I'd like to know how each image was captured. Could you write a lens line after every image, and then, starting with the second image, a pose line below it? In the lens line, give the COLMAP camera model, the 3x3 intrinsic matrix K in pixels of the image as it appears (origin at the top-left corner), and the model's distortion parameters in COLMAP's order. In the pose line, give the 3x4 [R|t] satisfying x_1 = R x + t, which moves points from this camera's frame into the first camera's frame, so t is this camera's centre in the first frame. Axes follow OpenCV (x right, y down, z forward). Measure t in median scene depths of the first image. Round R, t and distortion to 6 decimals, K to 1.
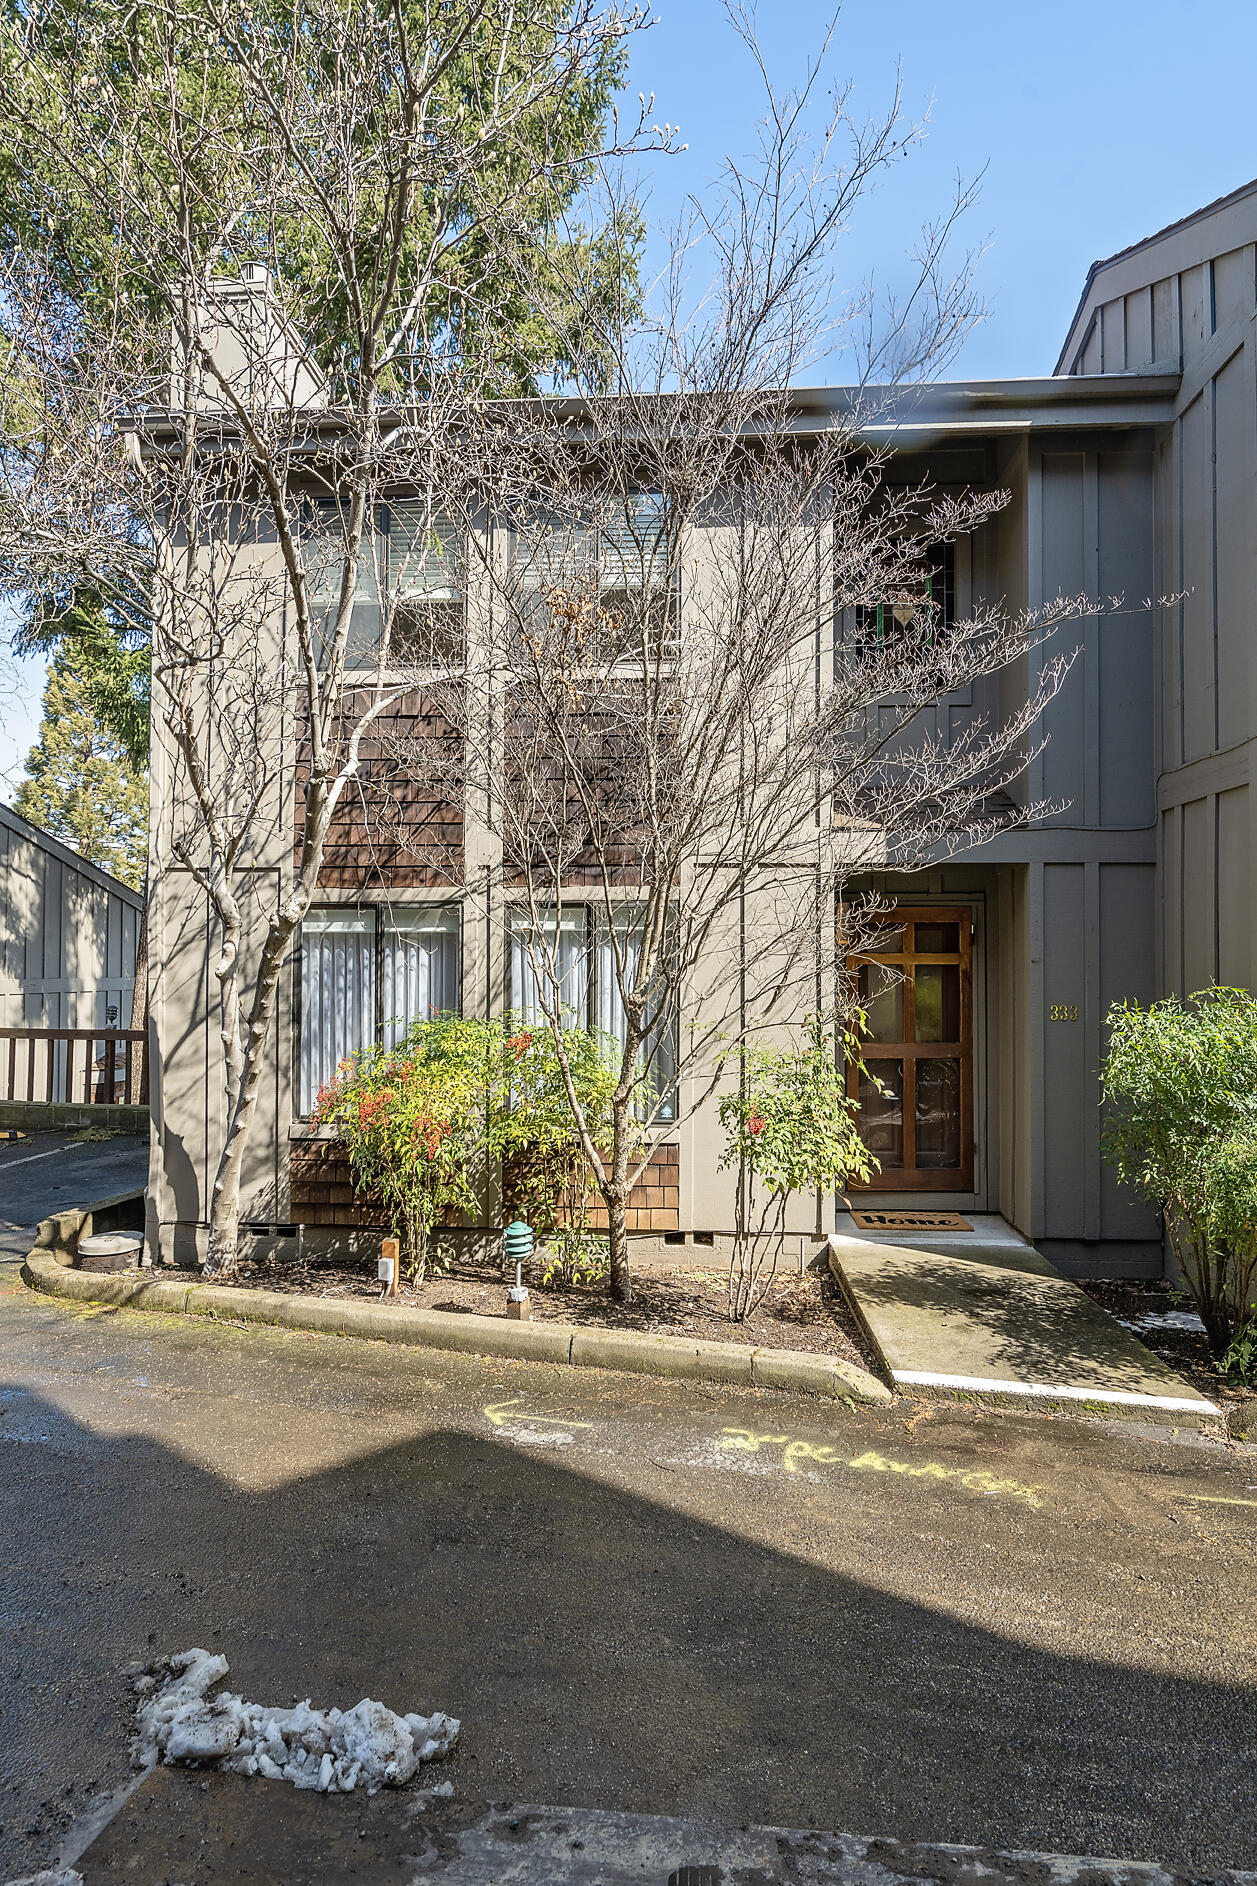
lens RADIAL K [[1027.4, 0, 643.2], [0, 1027.4, 950.0], [0, 0, 1]] dist [-0.006045, 0.000774]
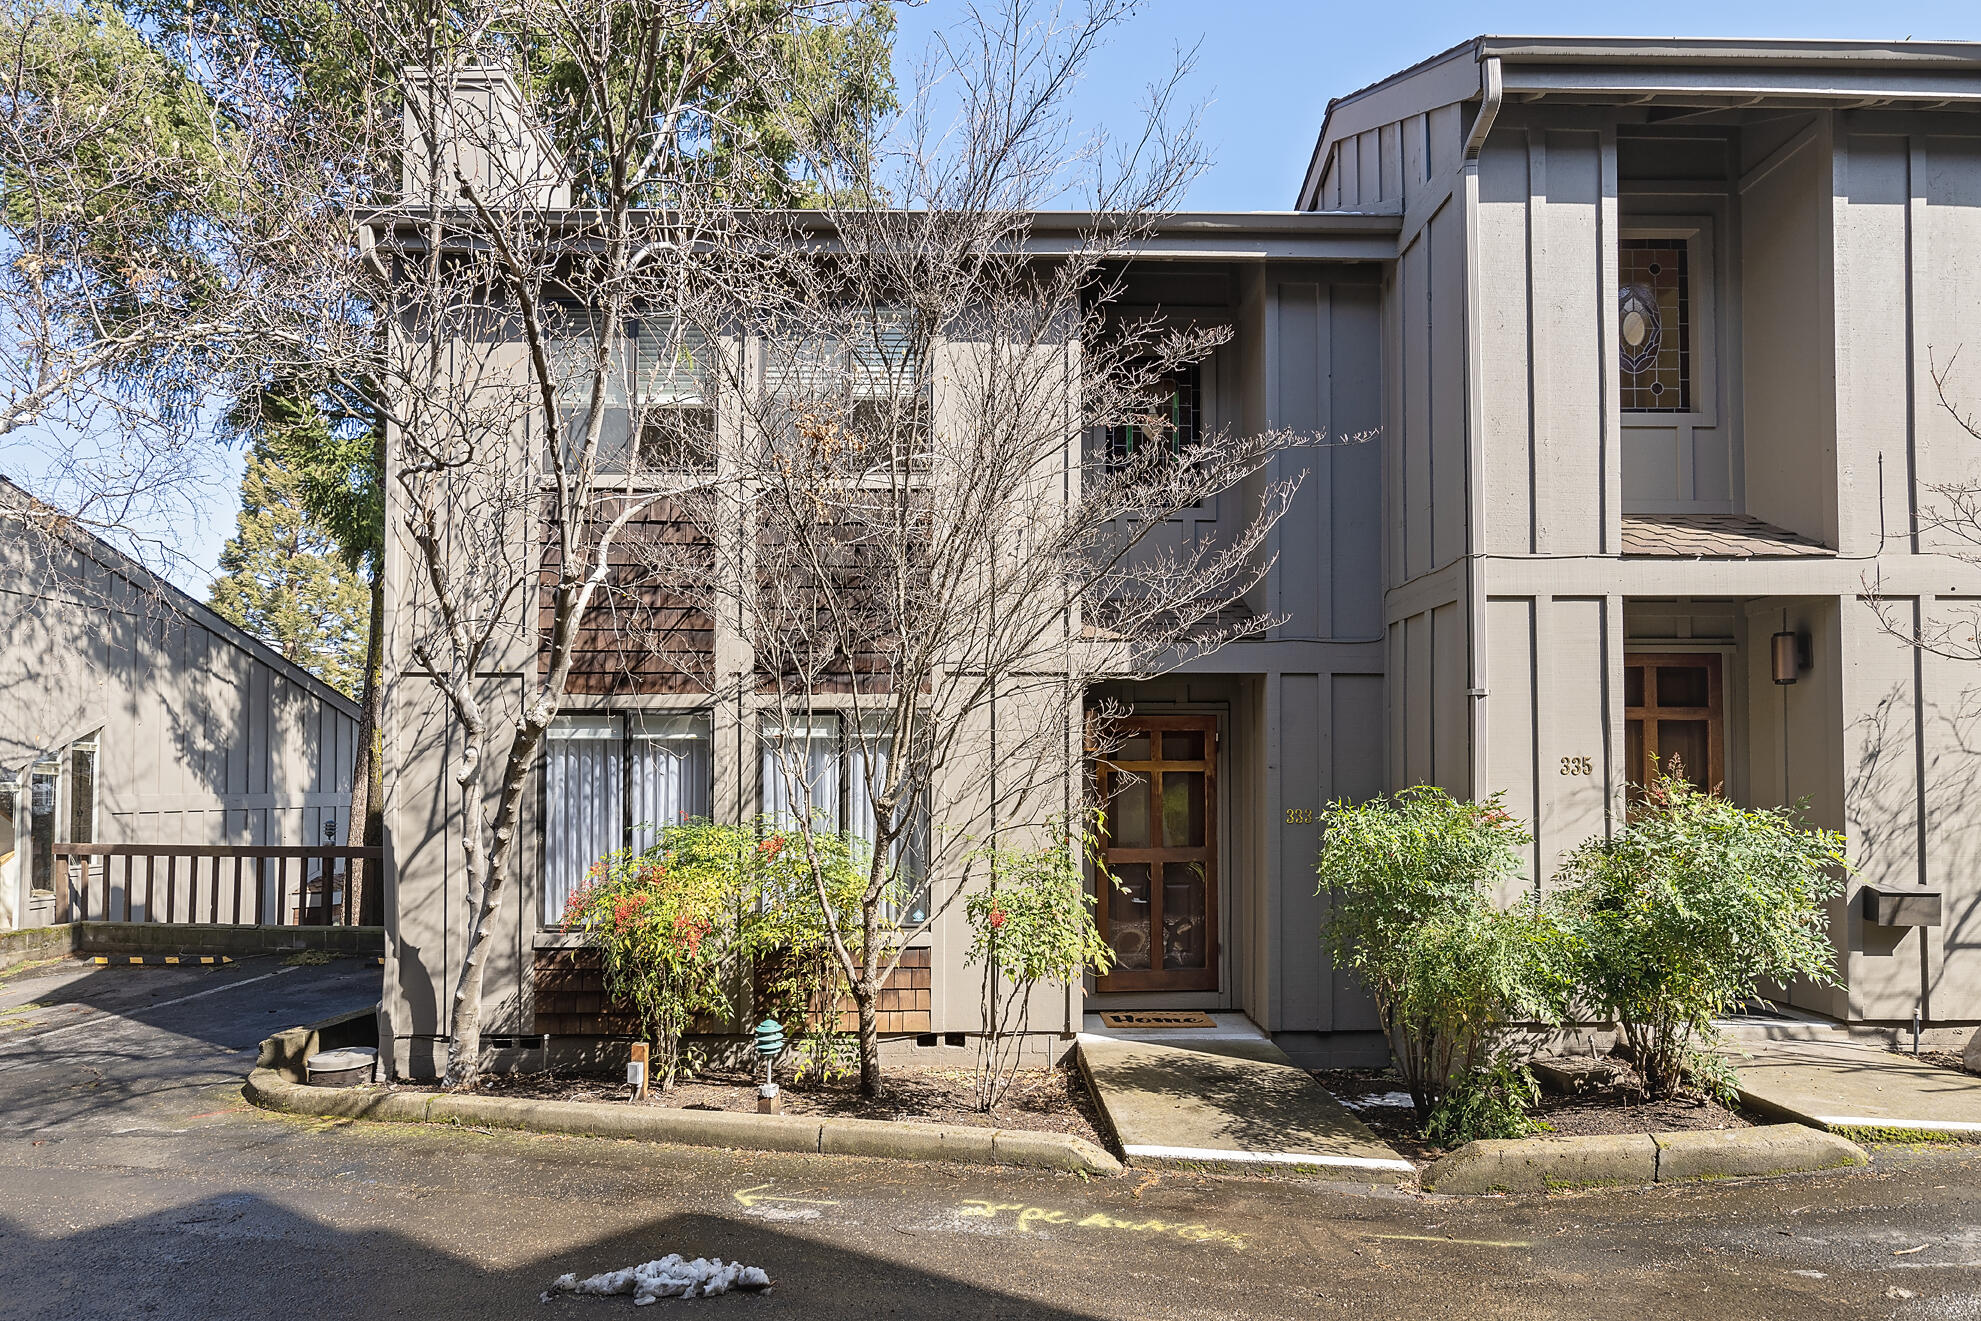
lens RADIAL K [[1110.9, 0, 1020.9], [0, 1110.9, 762.3], [0, 0, 1]] dist [-0.003446, 0.000354]
pose [[0.995357, -0.000965, 0.096244, 0.019927], [0.001591, 0.999978, -0.006429, 0.014575], [-0.096236, 0.006552, 0.995337, -0.115026]]
